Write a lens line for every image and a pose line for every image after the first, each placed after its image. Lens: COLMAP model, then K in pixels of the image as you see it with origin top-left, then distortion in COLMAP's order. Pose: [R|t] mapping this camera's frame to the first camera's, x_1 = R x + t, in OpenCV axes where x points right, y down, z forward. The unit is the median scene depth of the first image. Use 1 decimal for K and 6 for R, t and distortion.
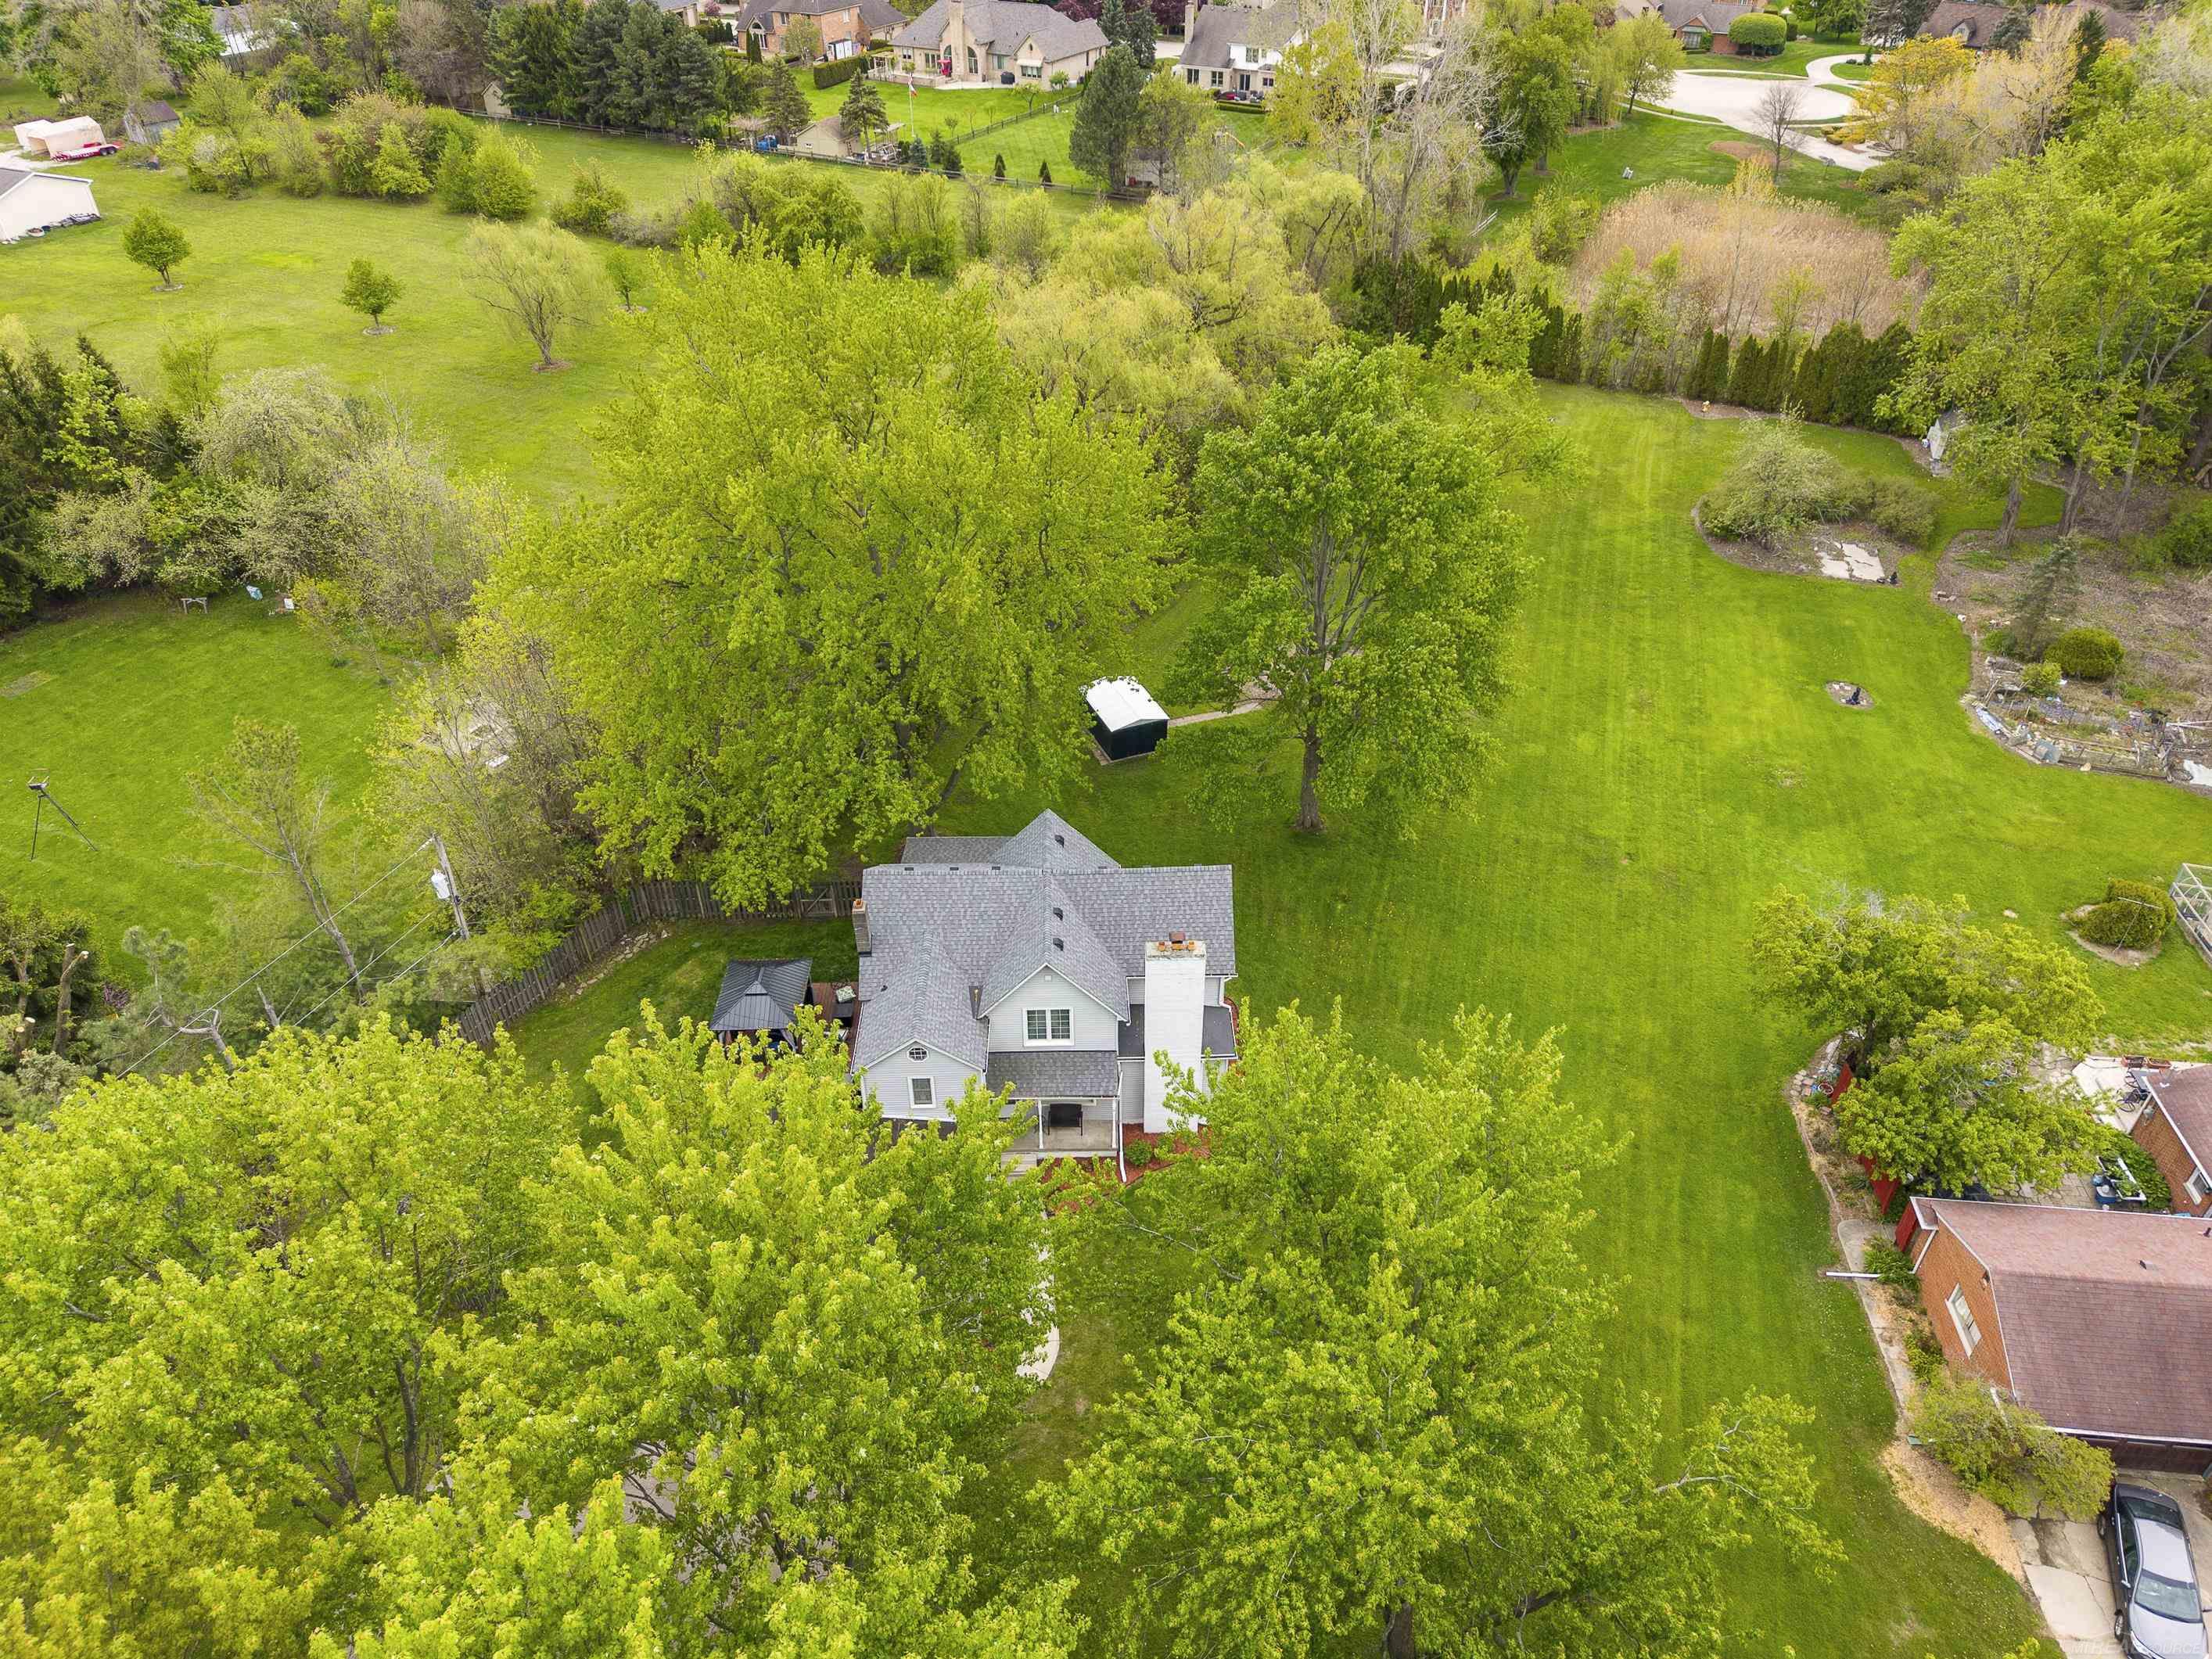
lens RADIAL K [[1558.8, 0, 1106.0], [0, 1558.8, 829.5], [0, 0, 1]] dist [0.005876, -0.004250]
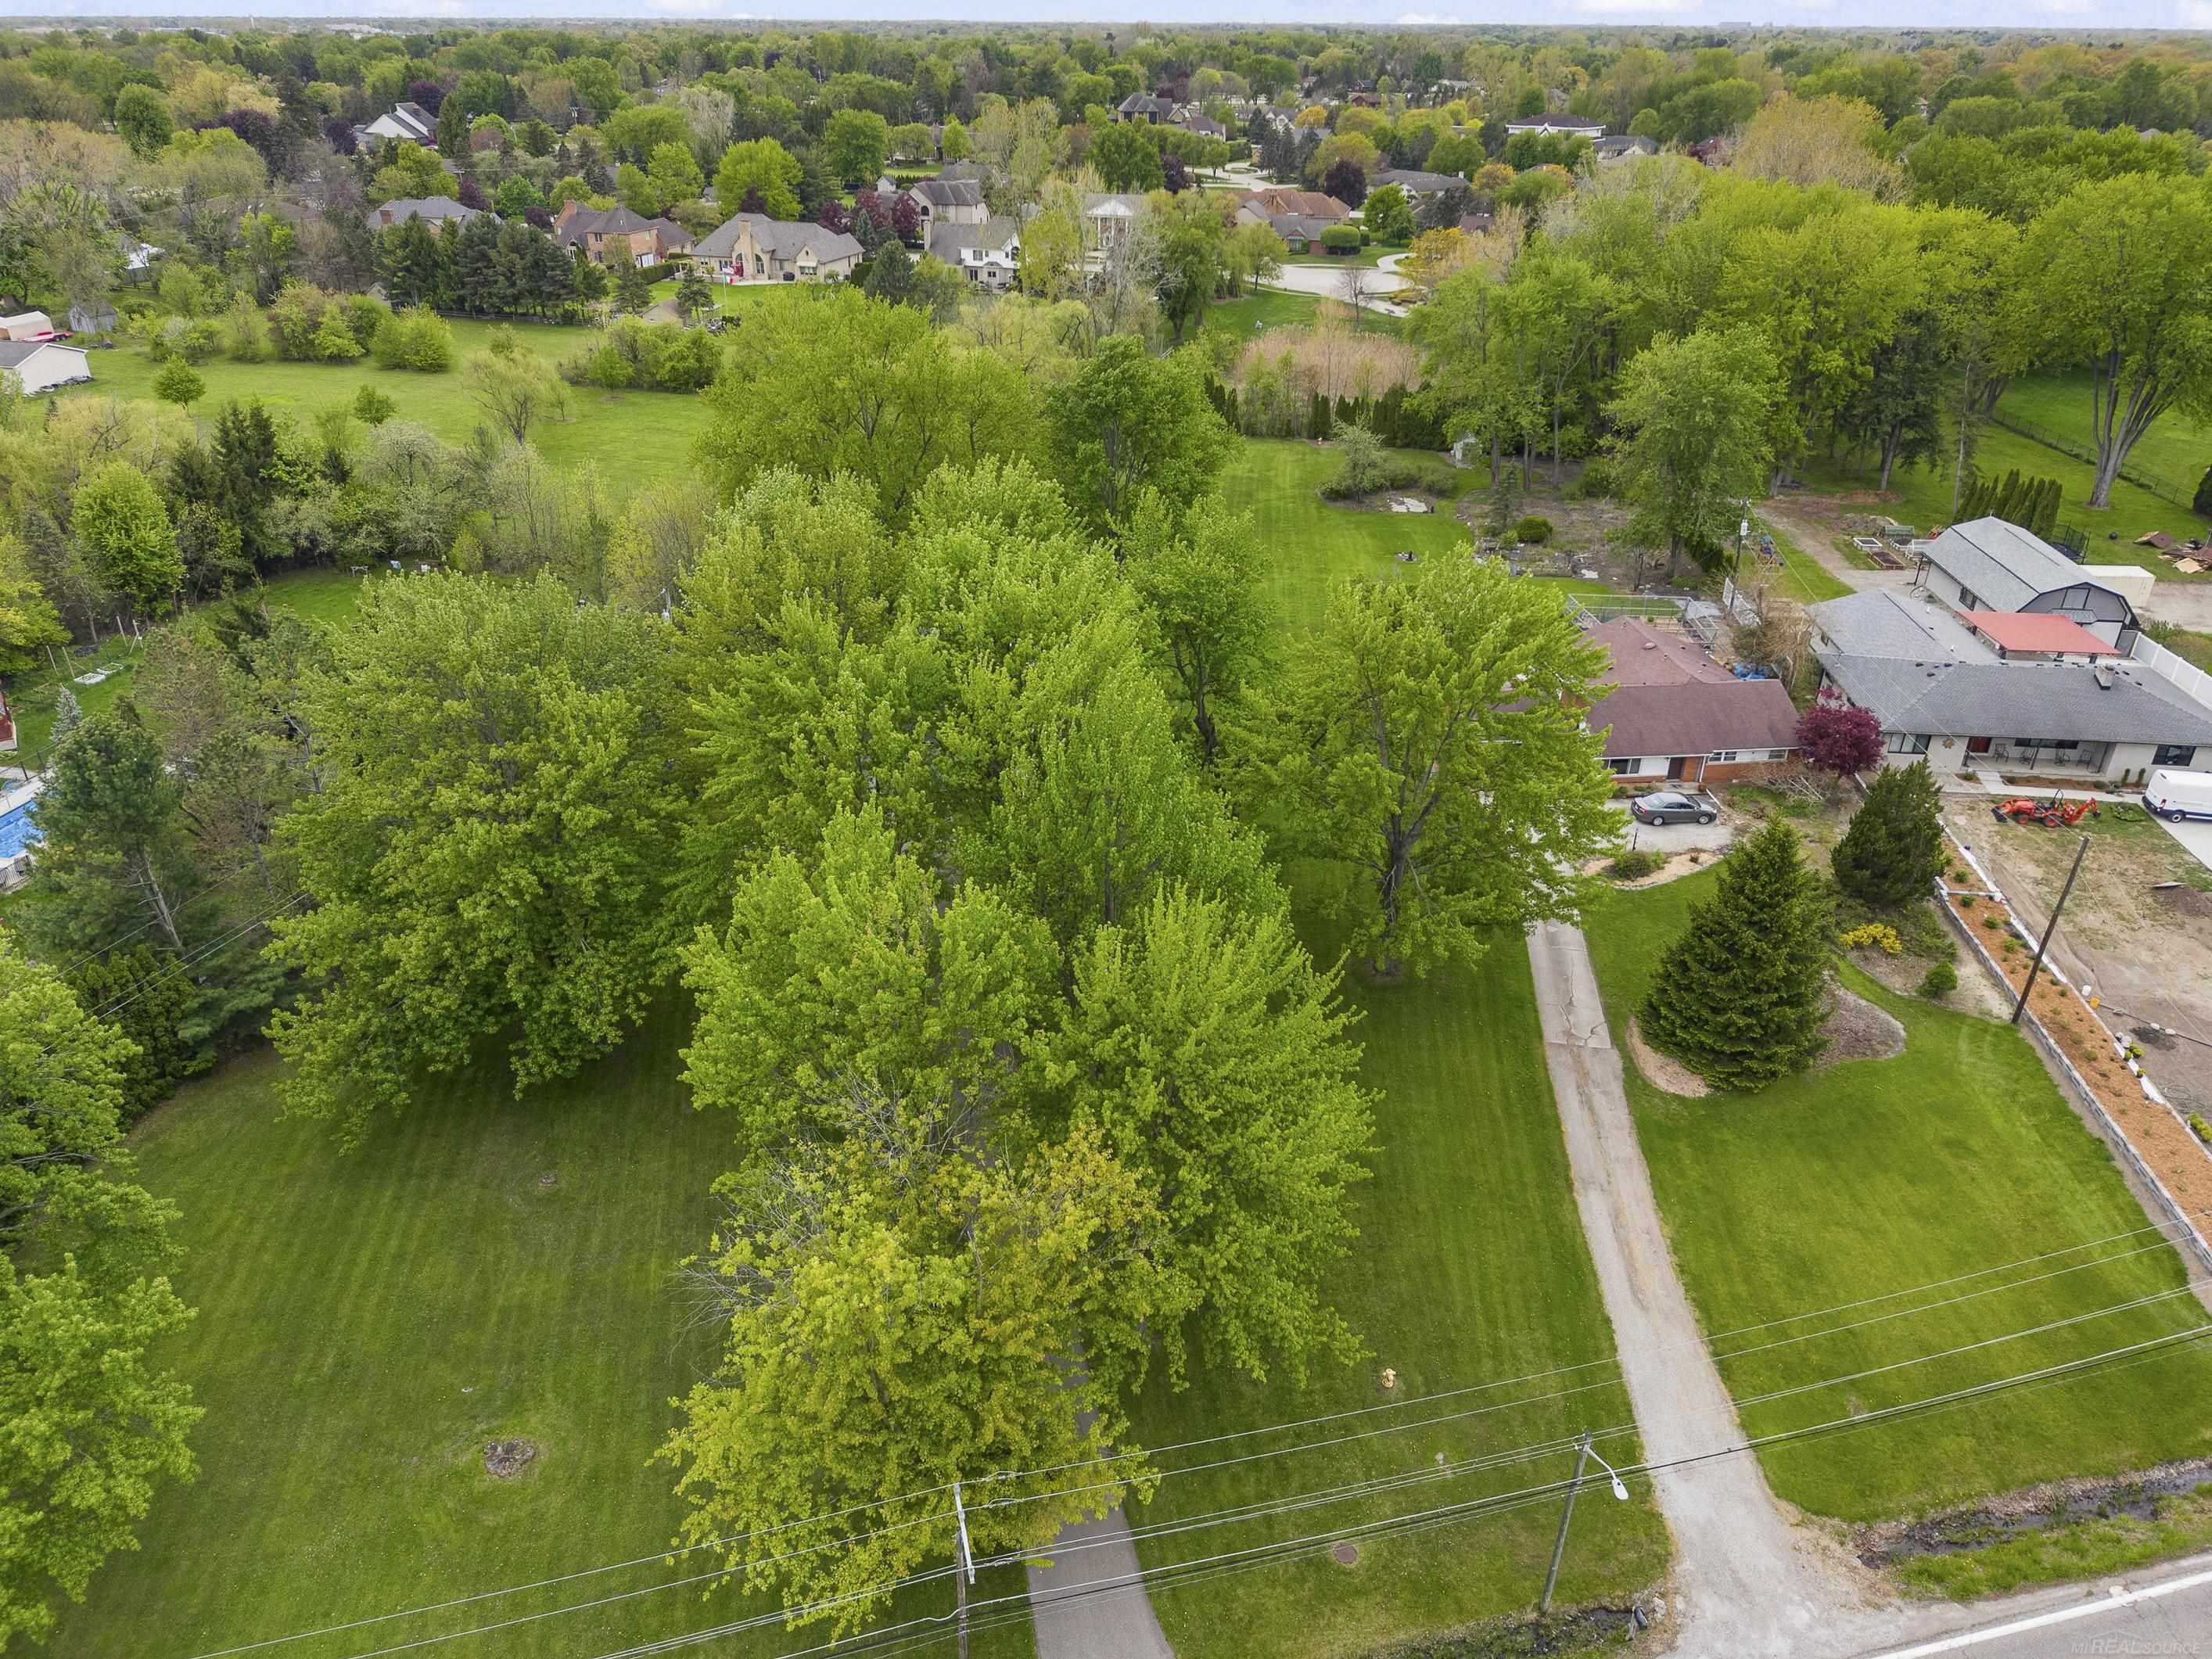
lens RADIAL K [[1558.8, 0, 1106.0], [0, 1558.8, 829.5], [0, 0, 1]] dist [0.005876, -0.004250]
pose [[0.980237, -0.080902, 0.180528, -0.095888], [0.104515, 0.986590, -0.125368, 0.200299], [-0.167965, 0.141758, 0.975547, -0.299396]]
